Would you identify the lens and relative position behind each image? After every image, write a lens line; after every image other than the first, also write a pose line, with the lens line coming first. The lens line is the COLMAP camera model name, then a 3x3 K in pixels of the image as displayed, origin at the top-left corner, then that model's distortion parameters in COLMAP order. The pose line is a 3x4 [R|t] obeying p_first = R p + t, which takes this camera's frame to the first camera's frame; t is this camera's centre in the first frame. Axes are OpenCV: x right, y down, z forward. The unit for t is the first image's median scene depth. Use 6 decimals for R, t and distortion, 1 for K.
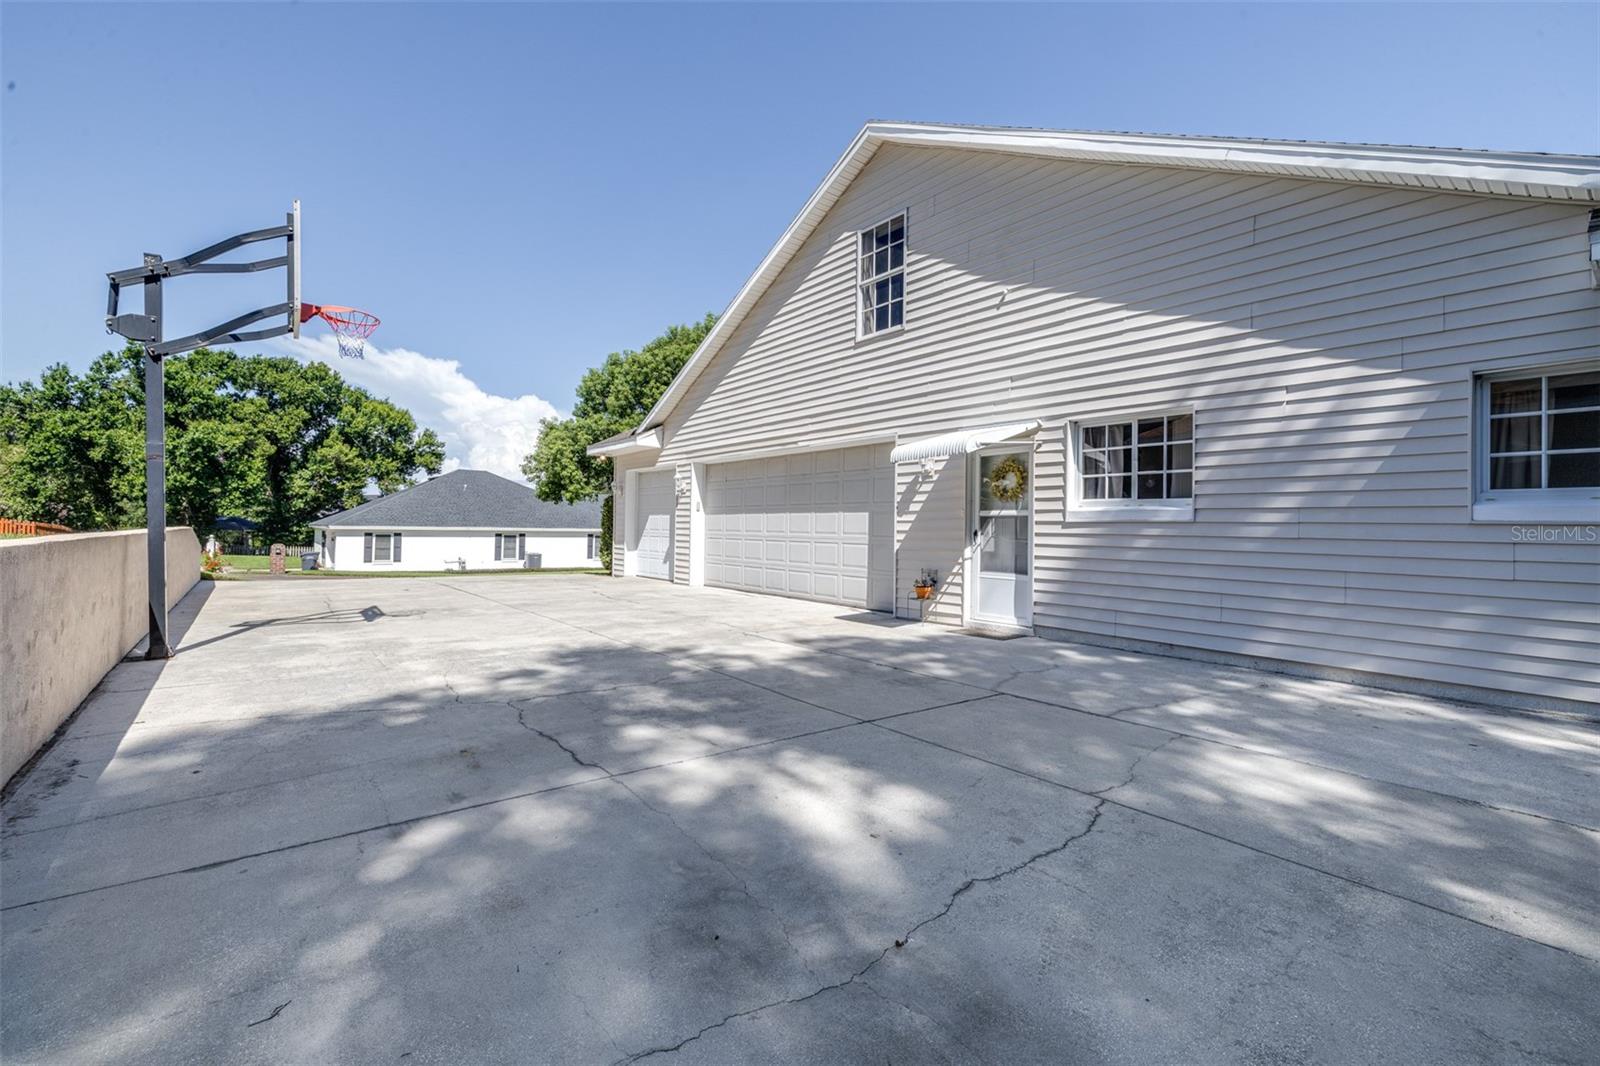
lens RADIAL K [[670.0, 0, 798.6], [0, 670.0, 537.7], [0, 0, 1]] dist [0.000217, 0.000040]
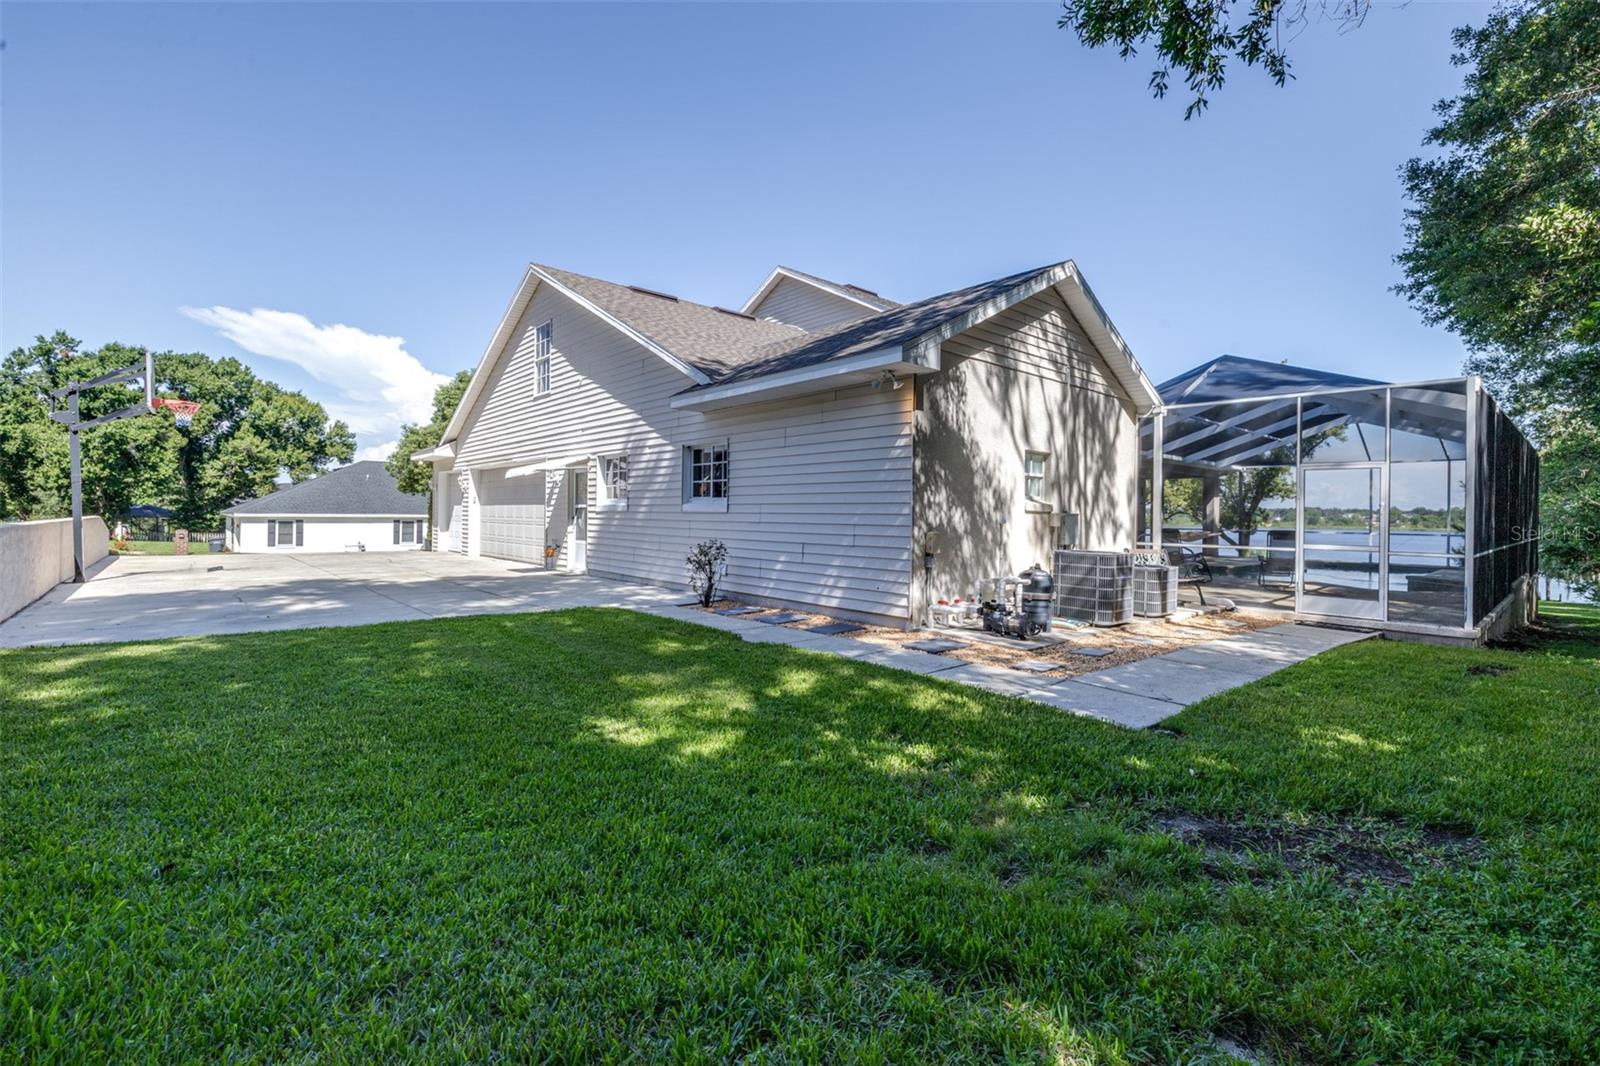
lens RADIAL K [[698.8, 0, 800.0], [0, 698.8, 533.0], [0, 0, 1]] dist [0.001931, 0.000256]
pose [[0.999097, -0.005915, 0.042067, 0.151510], [0.005287, 0.999873, 0.015016, 0.001762], [-0.042151, -0.014780, 0.999002, -0.161027]]
